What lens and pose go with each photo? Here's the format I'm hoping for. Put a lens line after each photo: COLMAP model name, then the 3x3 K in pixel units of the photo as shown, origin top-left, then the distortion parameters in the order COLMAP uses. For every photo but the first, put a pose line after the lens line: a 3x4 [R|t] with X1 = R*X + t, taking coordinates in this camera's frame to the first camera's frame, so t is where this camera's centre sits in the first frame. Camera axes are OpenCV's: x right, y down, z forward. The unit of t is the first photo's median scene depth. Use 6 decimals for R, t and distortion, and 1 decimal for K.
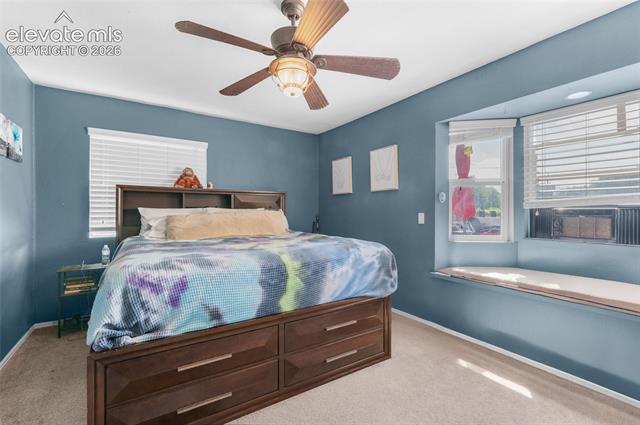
lens RADIAL K [[276.5, 0, 318.3], [0, 276.5, 210.4], [0, 0, 1]] dist [0.005067, -0.002073]
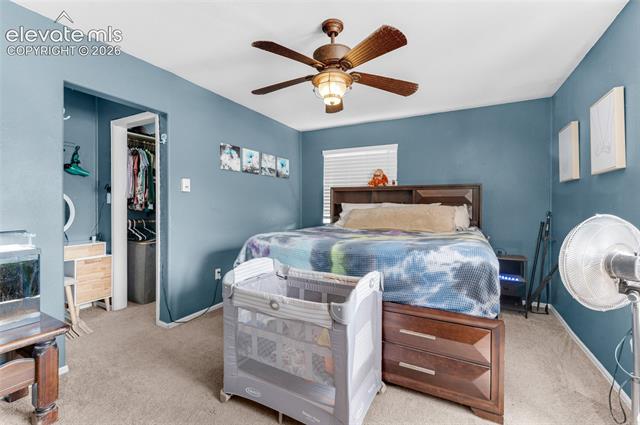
lens RADIAL K [[276.5, 0, 318.4], [0, 276.5, 207.6], [0, 0, 1]] dist [0.005067, -0.002073]
pose [[0.488855, 0.011117, -0.872294, 0.487272], [-0.005762, 0.999938, 0.009515, 0.000260], [0.872346, 0.000375, 0.488889, 0.222426]]
